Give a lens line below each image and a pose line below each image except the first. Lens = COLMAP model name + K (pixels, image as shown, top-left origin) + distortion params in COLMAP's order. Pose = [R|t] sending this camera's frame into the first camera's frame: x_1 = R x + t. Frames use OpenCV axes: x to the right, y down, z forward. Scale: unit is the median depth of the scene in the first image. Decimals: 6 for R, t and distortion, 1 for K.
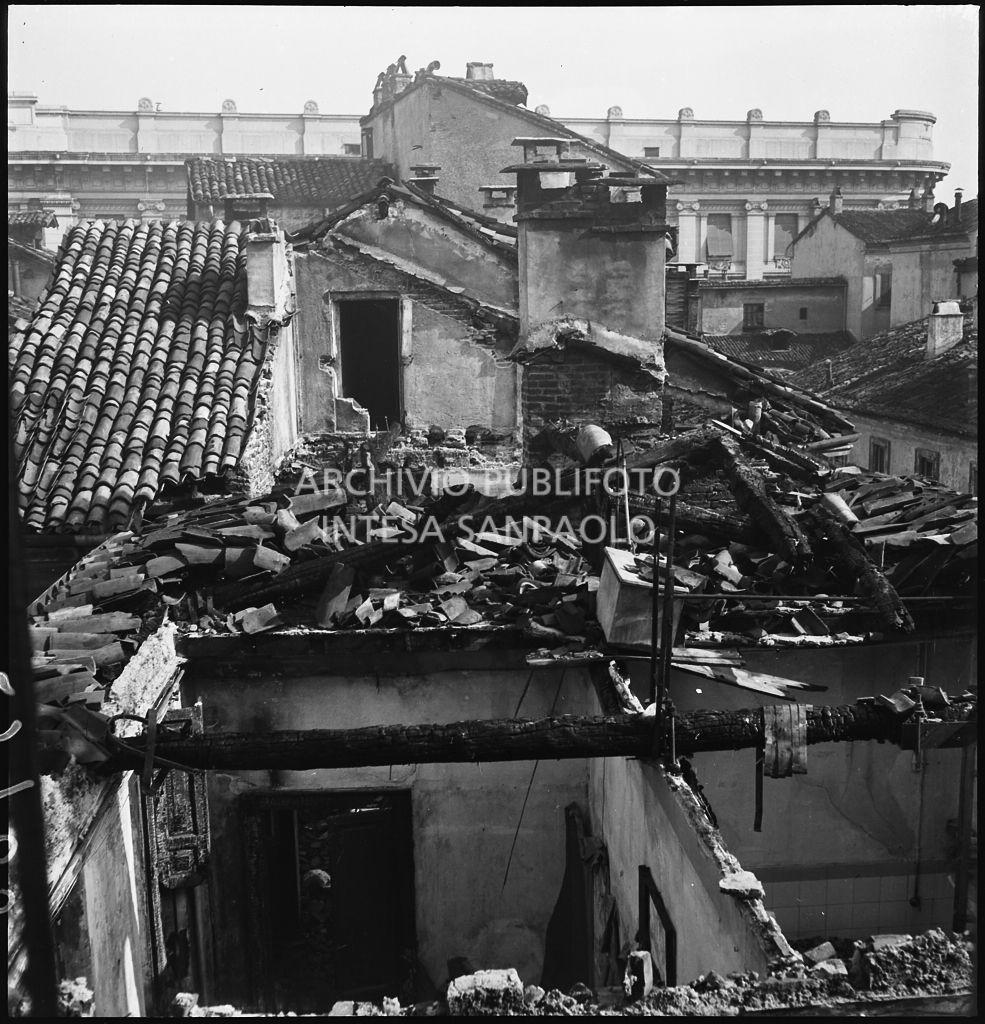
lens RADIAL K [[1292.2, 0, 485.4], [0, 1292.2, 549.9], [0, 0, 1]] dist [0.000065, 0.000000]
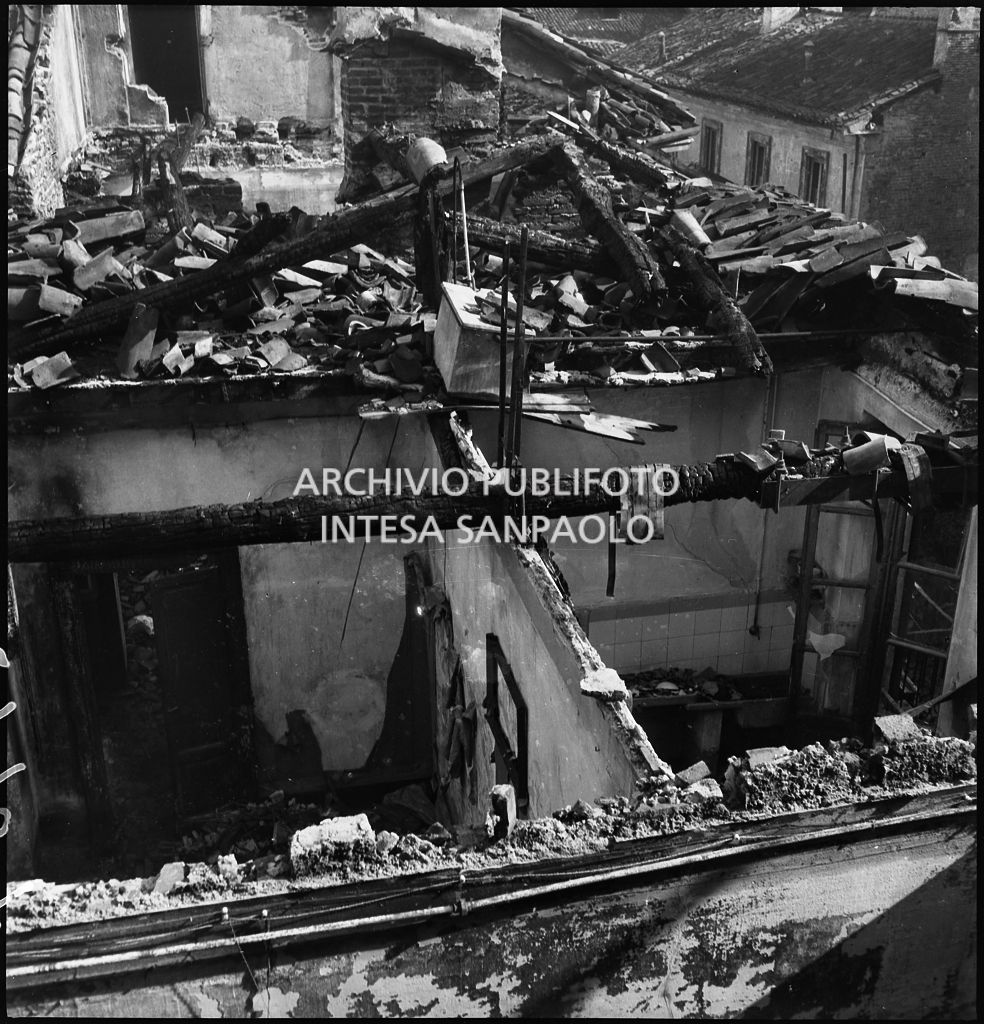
lens RADIAL K [[1292.2, 0, 487.5], [0, 1292.2, 531.4], [0, 0, 1]] dist [0.000065, 0.000000]
pose [[0.990459, -0.041207, 0.131501, -0.001378], [0.010047, 0.973298, 0.229323, -0.035514], [-0.137439, -0.225814, 0.964426, 0.080313]]
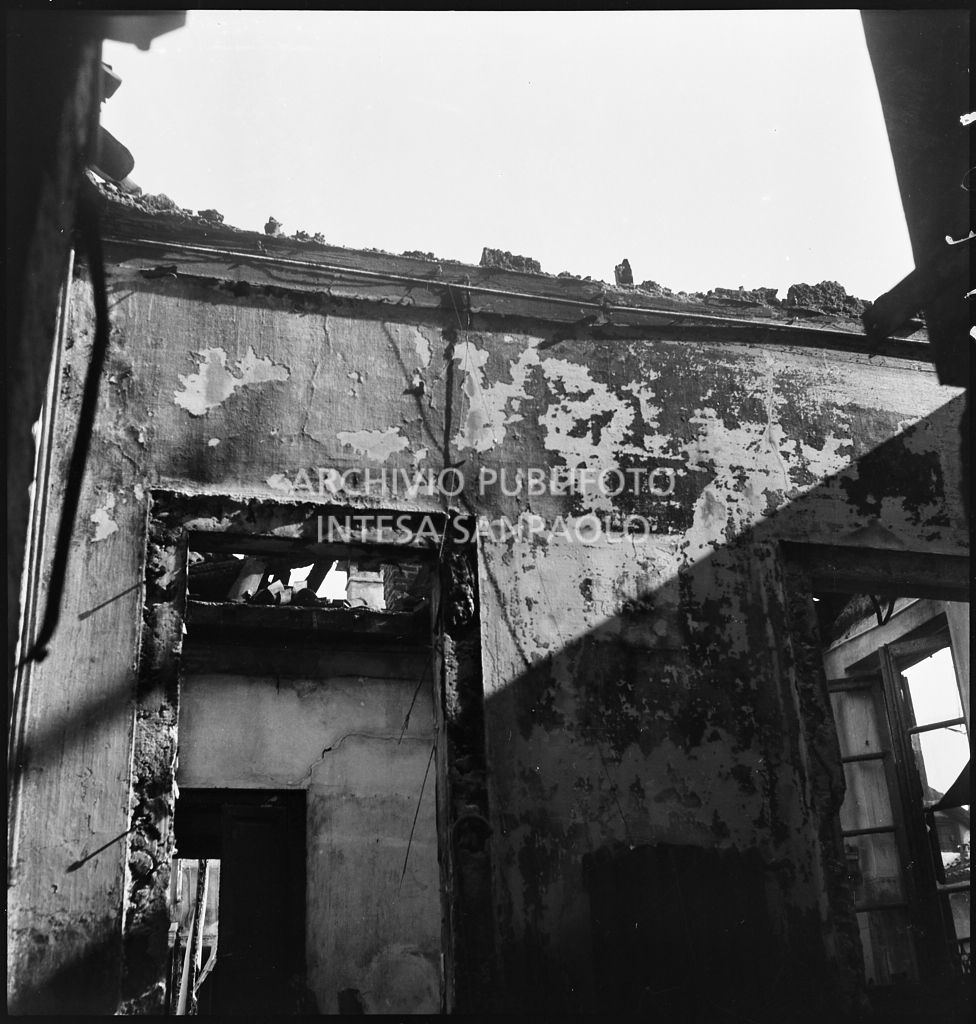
lens RADIAL K [[1292.2, 0, 466.5], [0, 1292.2, 562.8], [0, 0, 1]] dist [0.000065, 0.000000]
pose [[0.984375, 0.045256, 0.170169, -0.111679], [0.056485, 0.834176, -0.548597, 0.582378], [-0.166778, 0.549638, 0.818586, 0.064276]]
